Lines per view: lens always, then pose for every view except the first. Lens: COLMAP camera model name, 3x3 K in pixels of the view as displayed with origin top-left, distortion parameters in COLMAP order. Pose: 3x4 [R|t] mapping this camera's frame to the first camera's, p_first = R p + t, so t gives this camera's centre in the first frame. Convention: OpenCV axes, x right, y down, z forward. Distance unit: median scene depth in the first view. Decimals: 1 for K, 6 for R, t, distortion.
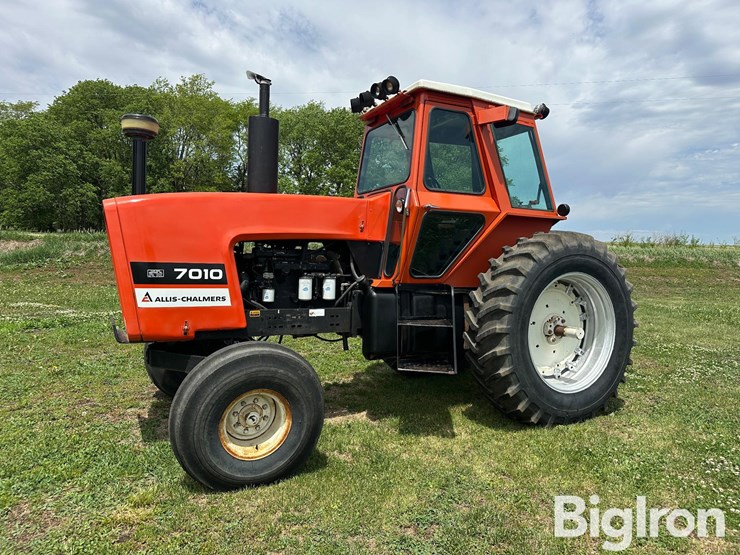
lens RADIAL K [[524.0, 0, 382.6], [0, 524.0, 278.1], [0, 0, 1]] dist [0.037730, -0.035811]
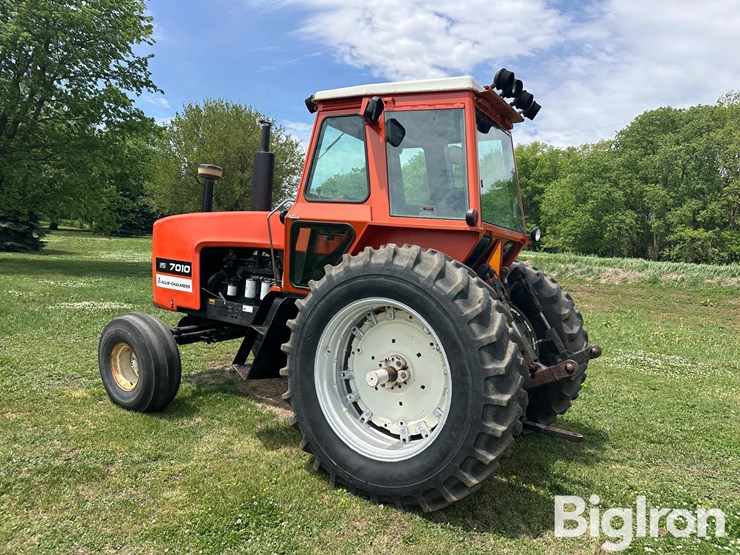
lens RADIAL K [[531.9, 0, 374.7], [0, 531.9, 275.2], [0, 0, 1]] dist [0.024323, -0.026183]
pose [[0.489199, 0.057794, -0.870255, 1.107906], [-0.108534, 0.994080, 0.005007, -0.049628], [0.865393, 0.092003, 0.492576, 0.665770]]
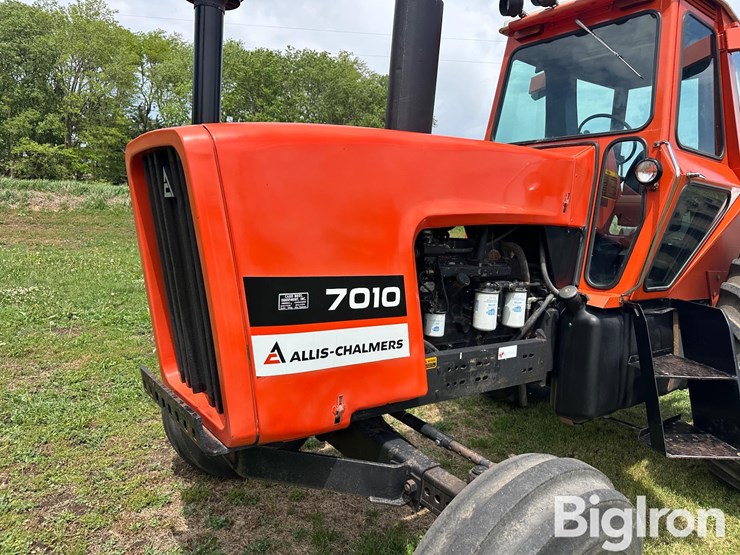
lens RADIAL K [[530.0, 0, 372.1], [0, 530.0, 256.3], [0, 0, 1]] dist [0.100177, -0.134117]
pose [[0.986948, 0.022539, 0.159456, -0.381356], [-0.028673, 0.998930, 0.036277, -0.058522], [-0.158468, -0.040375, 0.986538, 0.462239]]
